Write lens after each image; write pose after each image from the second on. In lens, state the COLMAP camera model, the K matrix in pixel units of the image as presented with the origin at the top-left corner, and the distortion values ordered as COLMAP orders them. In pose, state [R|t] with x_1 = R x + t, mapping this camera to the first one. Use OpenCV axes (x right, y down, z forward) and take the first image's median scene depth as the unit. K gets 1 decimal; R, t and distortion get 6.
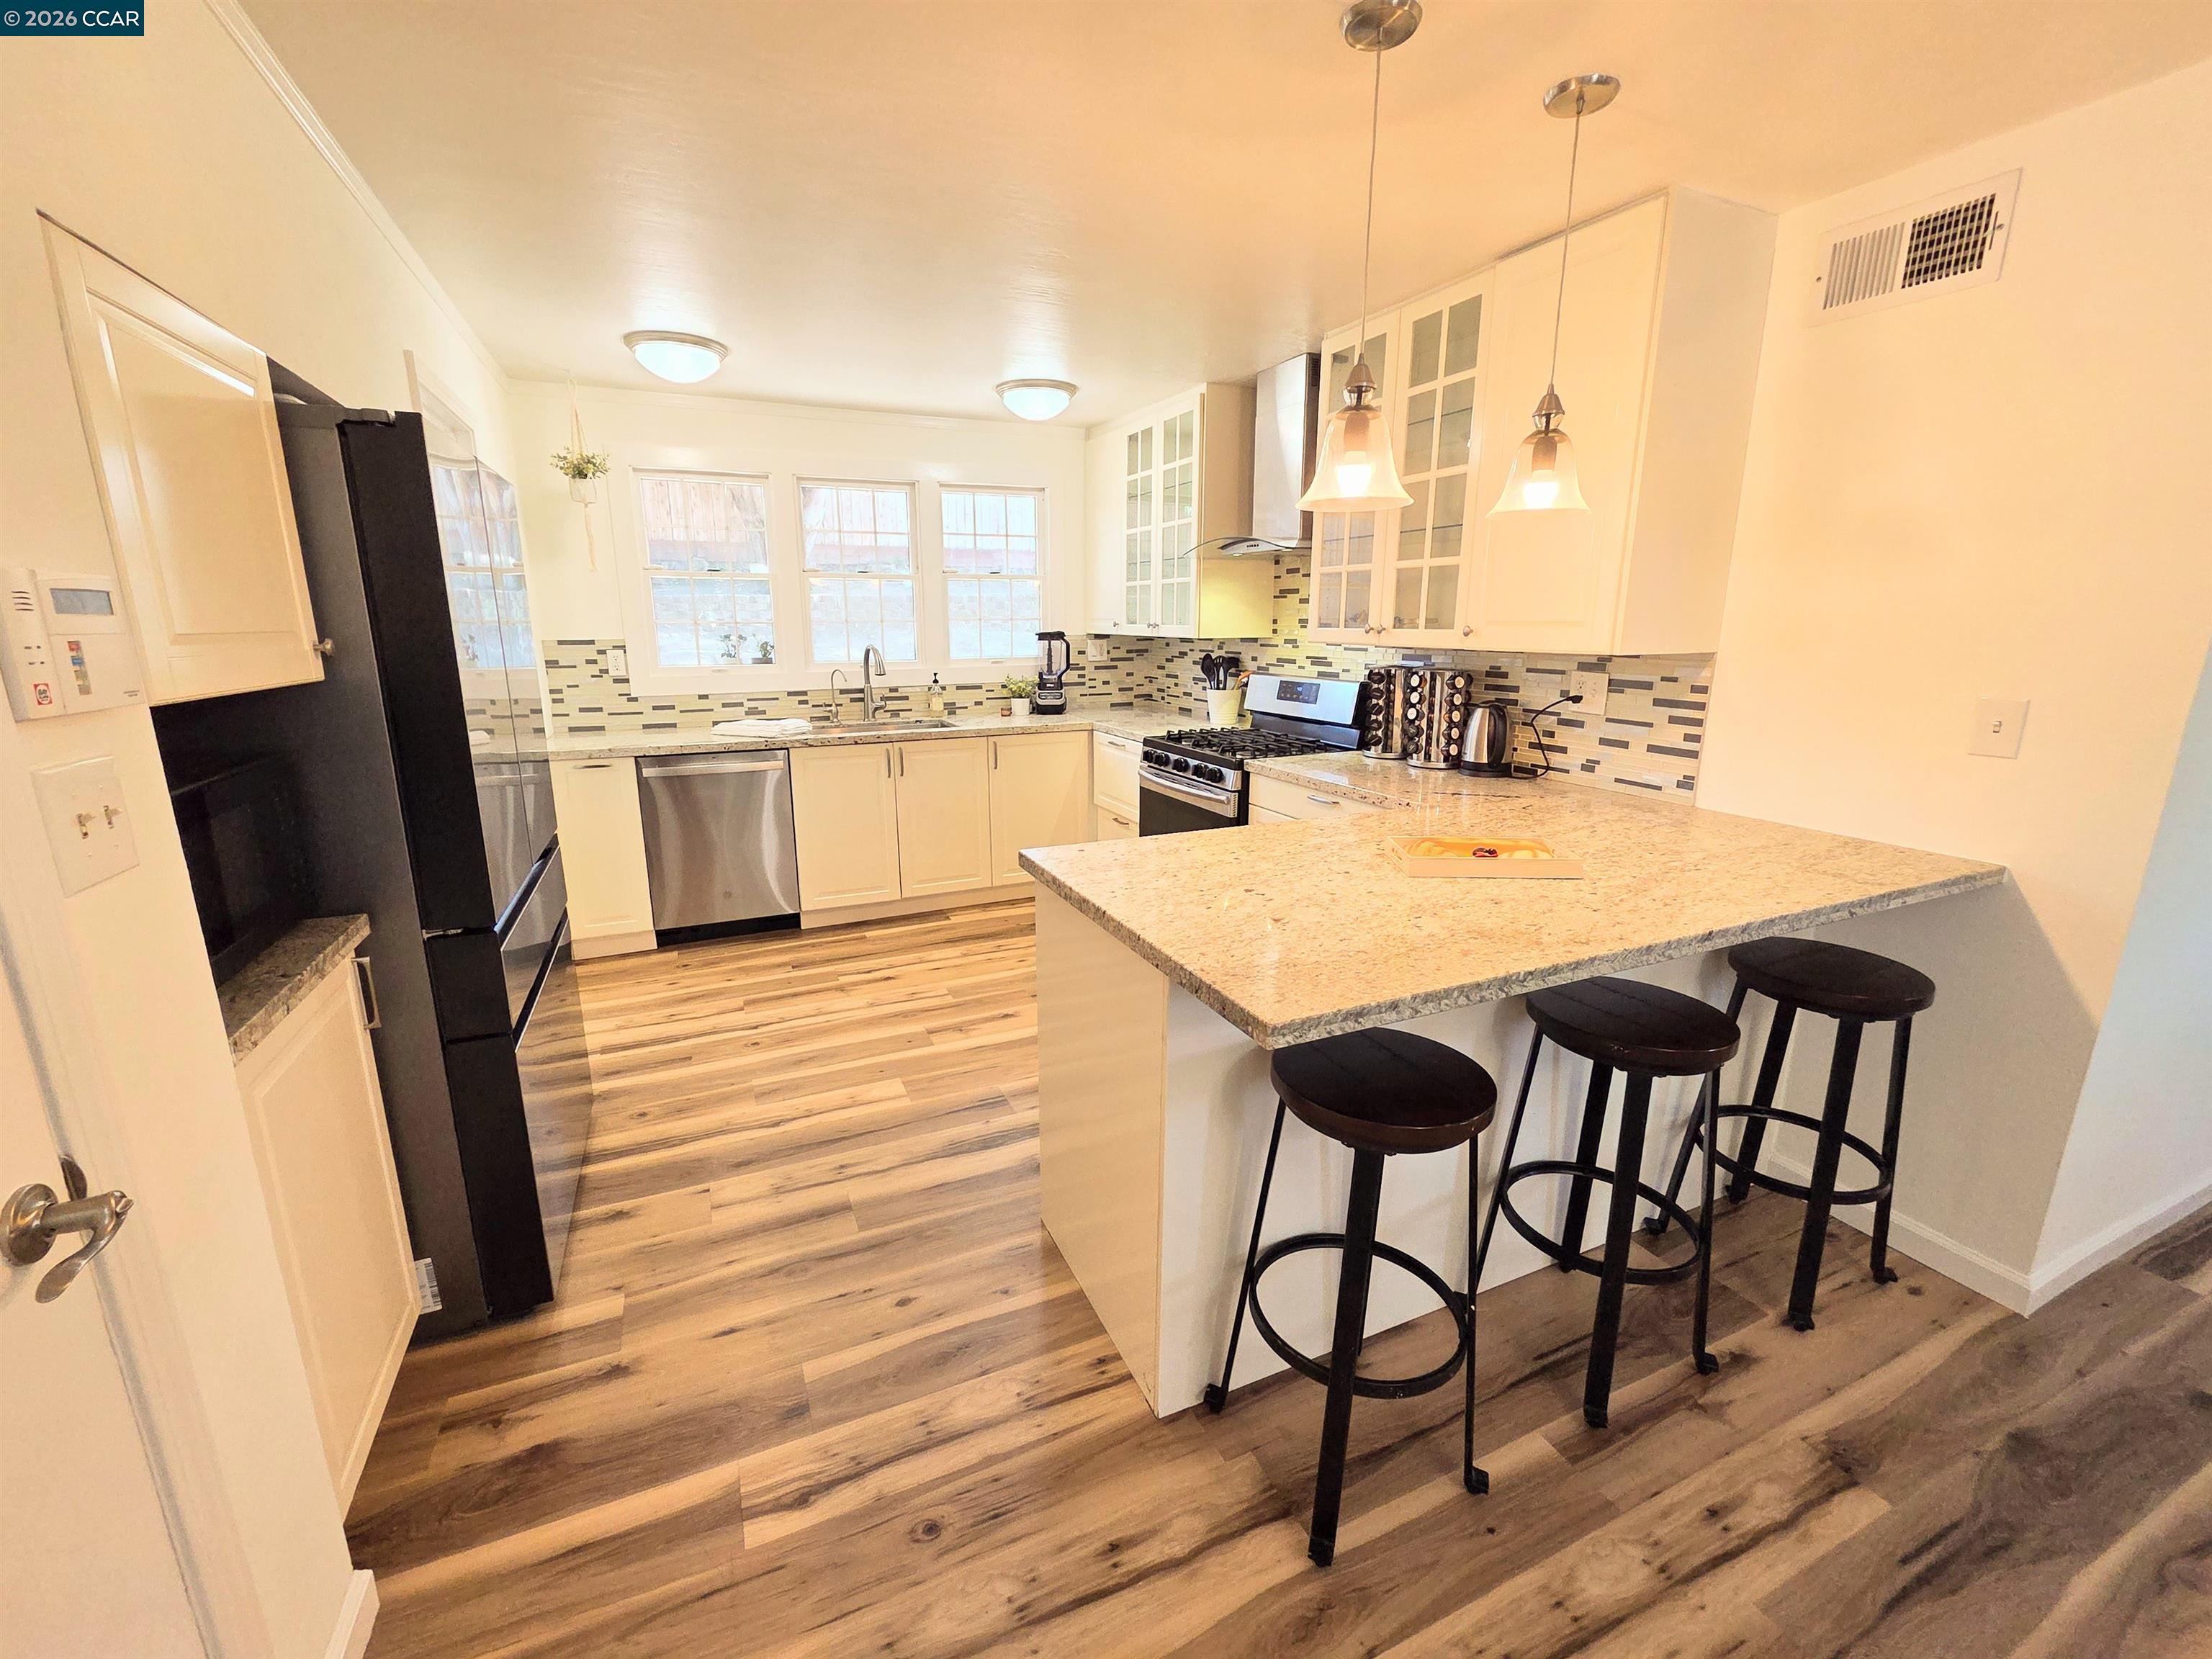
lens RADIAL K [[903.0, 0, 1109.0], [0, 903.0, 829.8], [0, 0, 1]] dist [-0.002949, 0.001613]
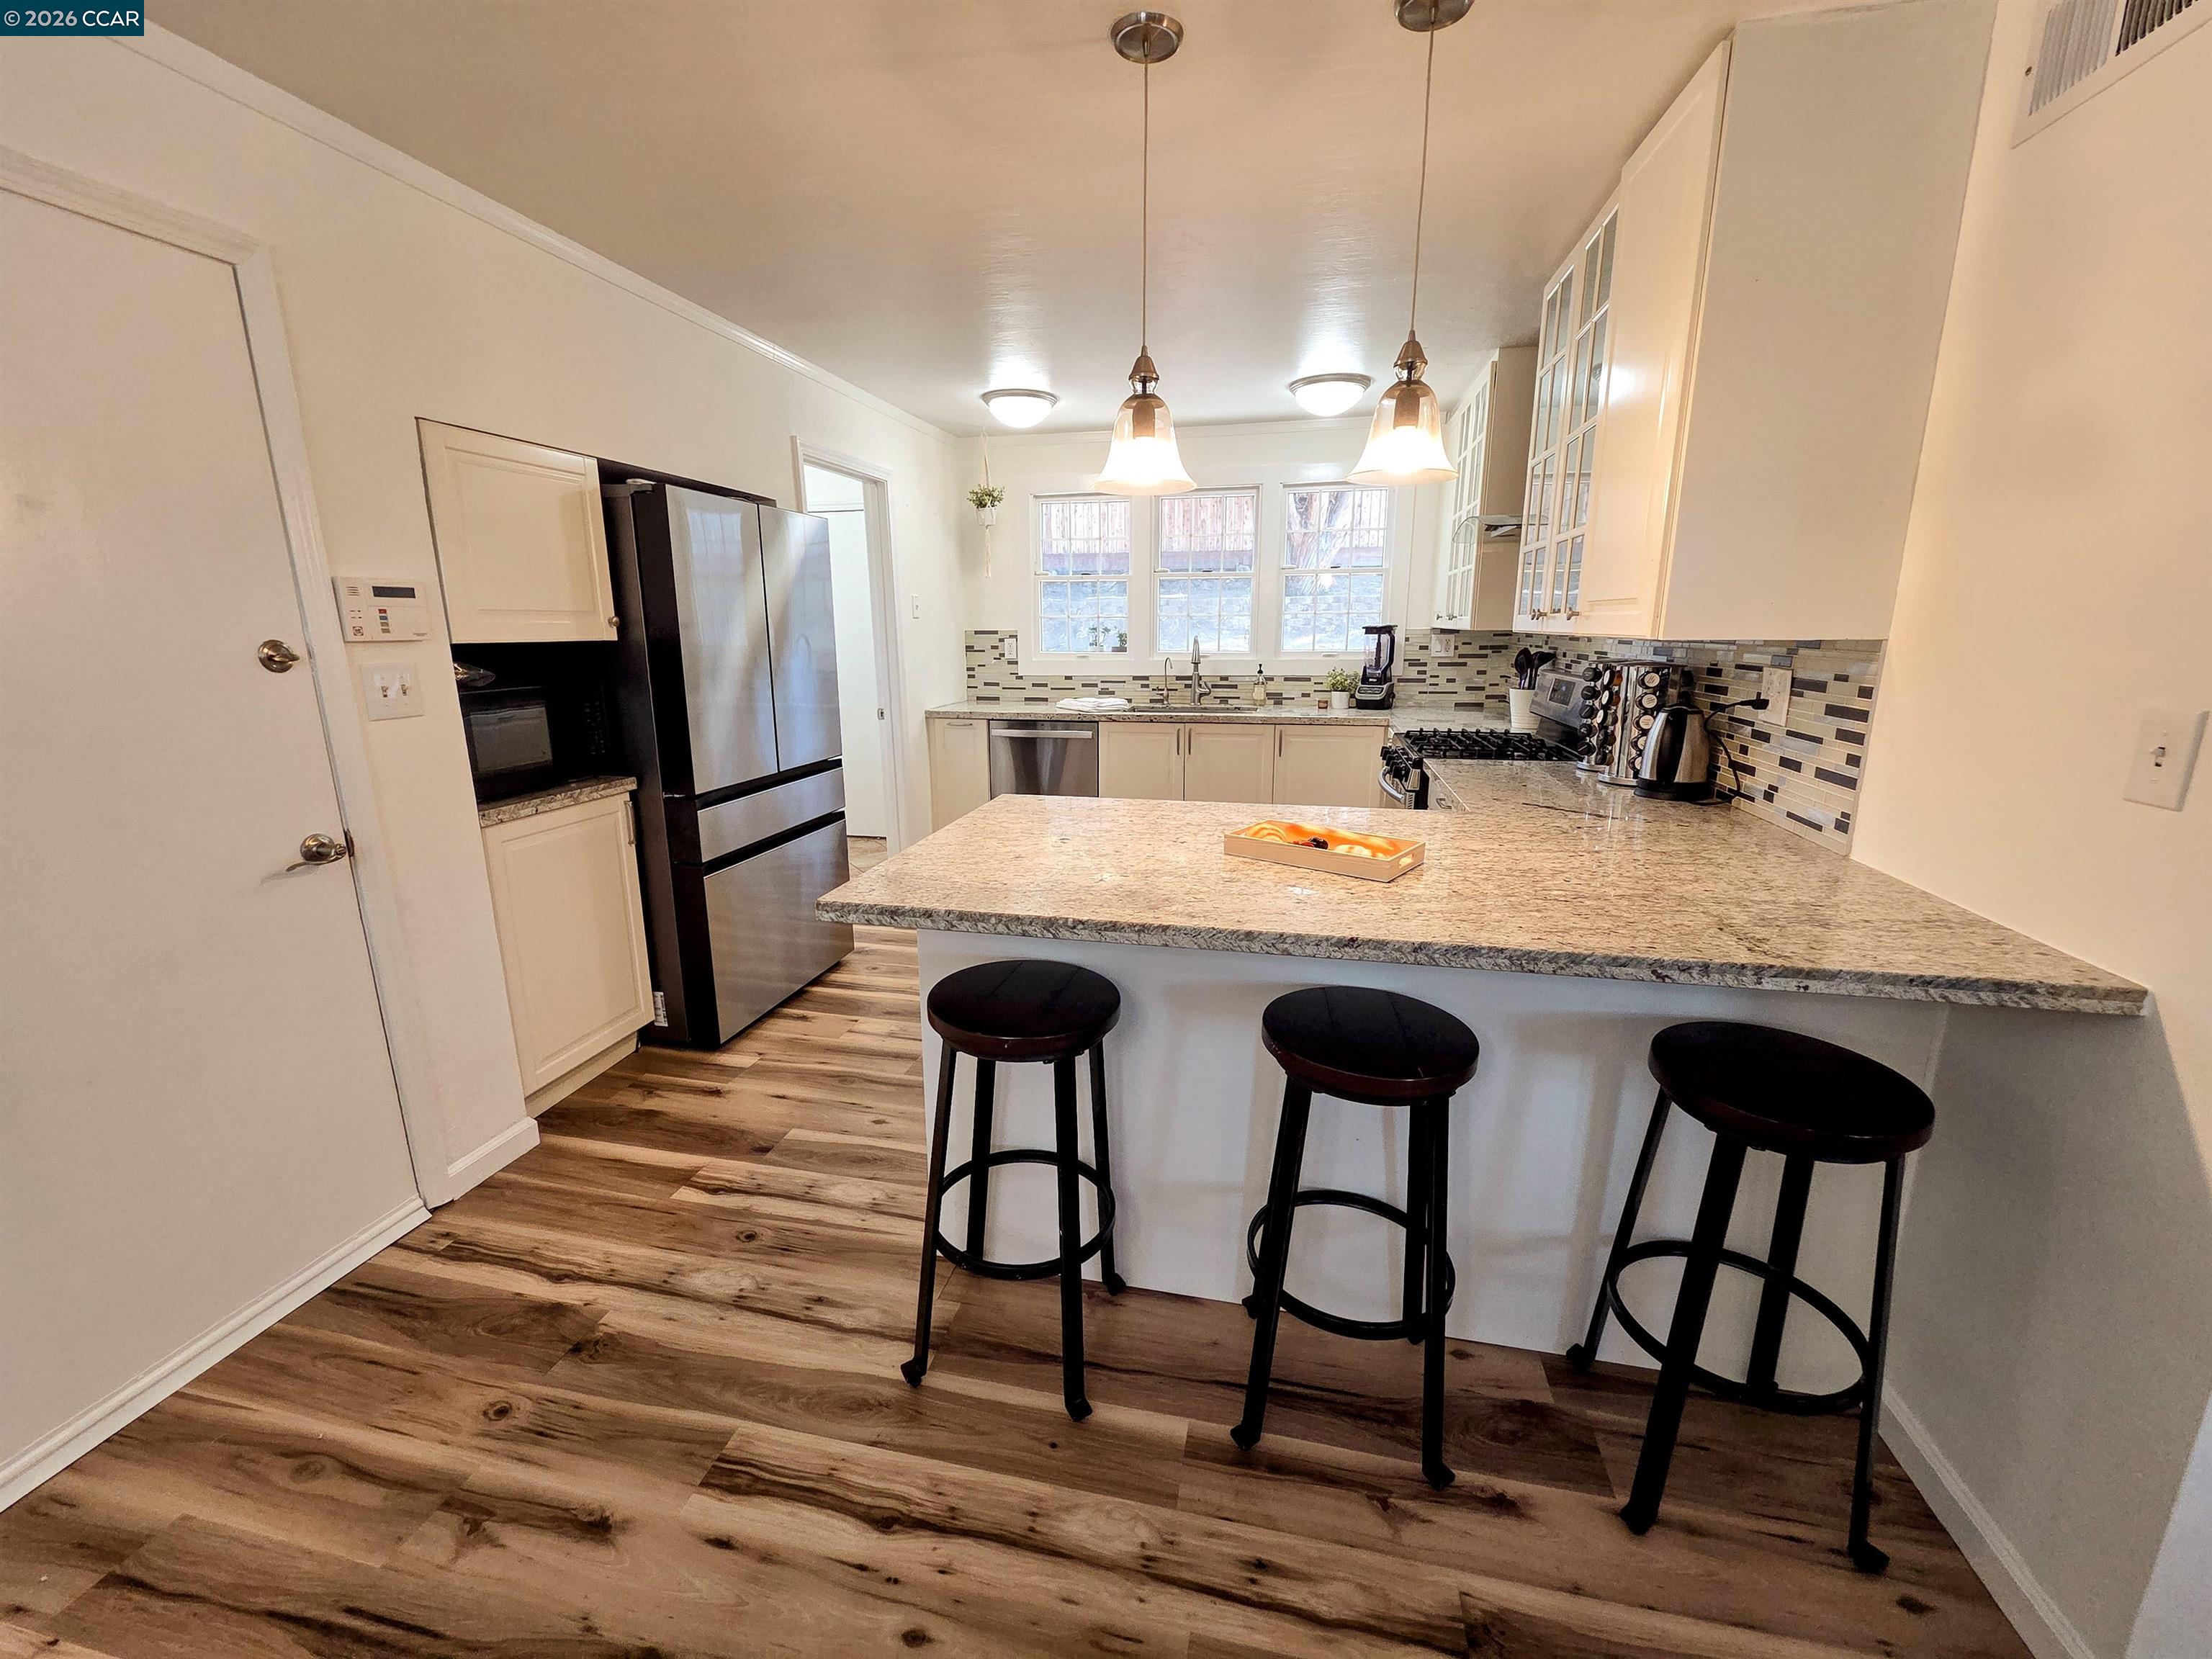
lens RADIAL K [[903.0, 0, 1113.4], [0, 903.0, 831.6], [0, 0, 1]] dist [-0.002949, 0.001613]
pose [[0.804162, 0.131558, -0.579668, 0.665742], [-0.132742, 0.990319, 0.040606, 0.003333], [0.579398, 0.044293, 0.813840, 0.093479]]
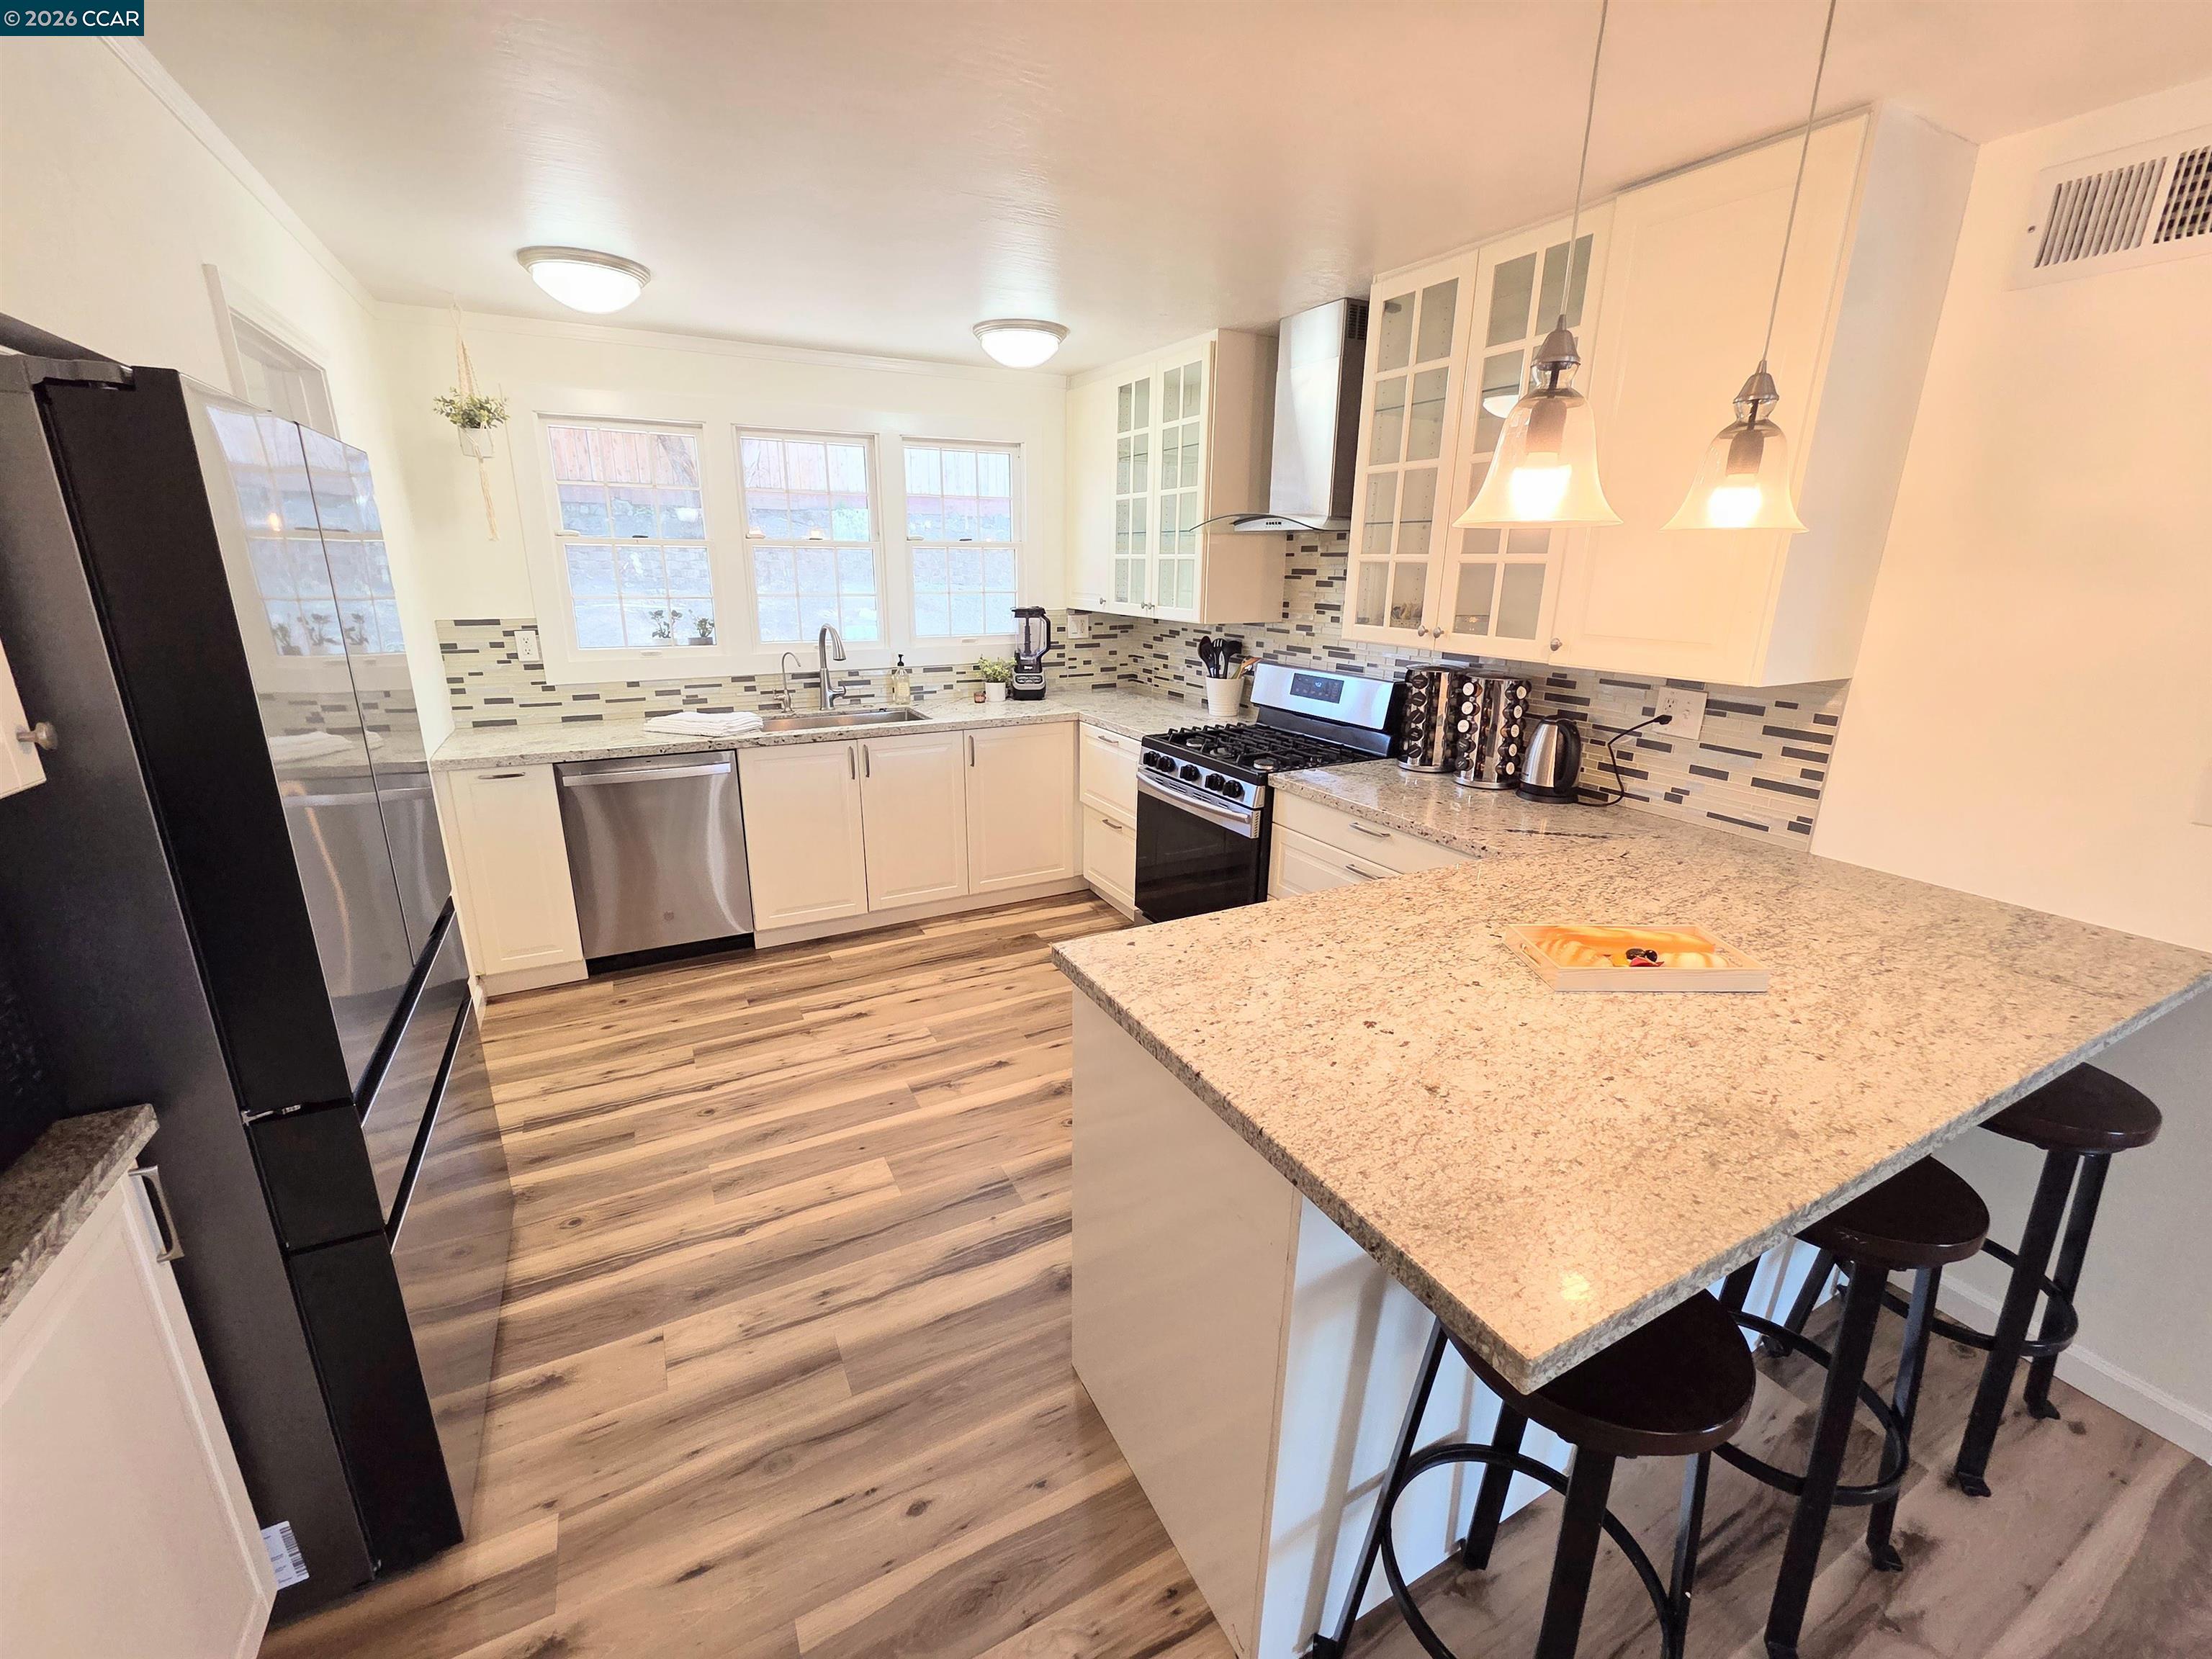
lens RADIAL K [[903.0, 0, 1108.2], [0, 903.0, 832.0], [0, 0, 1]] dist [-0.002949, 0.001613]
pose [[0.998226, -0.005577, 0.059275, -0.088918], [0.001985, 0.998167, 0.060481, -0.112461], [-0.059504, -0.060256, 0.996408, 0.195644]]
